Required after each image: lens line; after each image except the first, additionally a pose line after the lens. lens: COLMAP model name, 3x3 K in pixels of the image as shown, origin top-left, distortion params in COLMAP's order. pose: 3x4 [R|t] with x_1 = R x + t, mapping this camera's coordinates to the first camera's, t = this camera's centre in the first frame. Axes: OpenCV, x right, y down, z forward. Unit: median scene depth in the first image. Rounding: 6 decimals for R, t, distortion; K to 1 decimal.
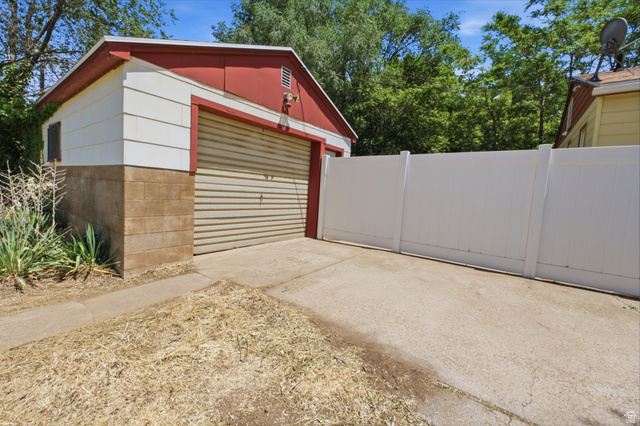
lens RADIAL K [[266.8, 0, 320.0], [0, 266.8, 213.0], [0, 0, 1]] dist [0.001719, -0.000058]
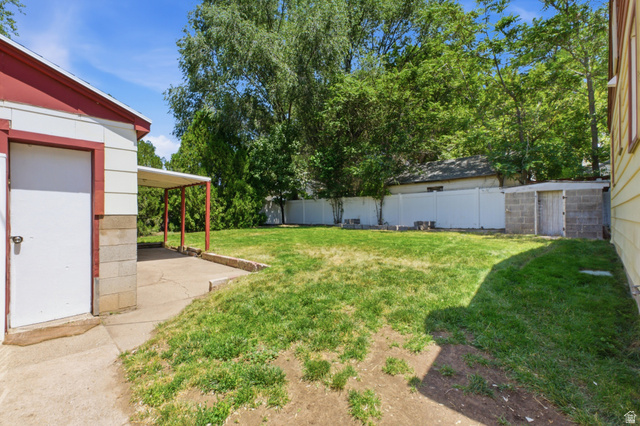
lens RADIAL K [[275.2, 0, 318.7], [0, 275.2, 215.8], [0, 0, 1]] dist [0.004016, -0.000410]
pose [[0.987271, -0.056038, -0.148848, 0.225831], [0.044989, 0.996047, -0.076588, -0.017030], [0.152552, 0.068917, 0.985890, 0.221831]]
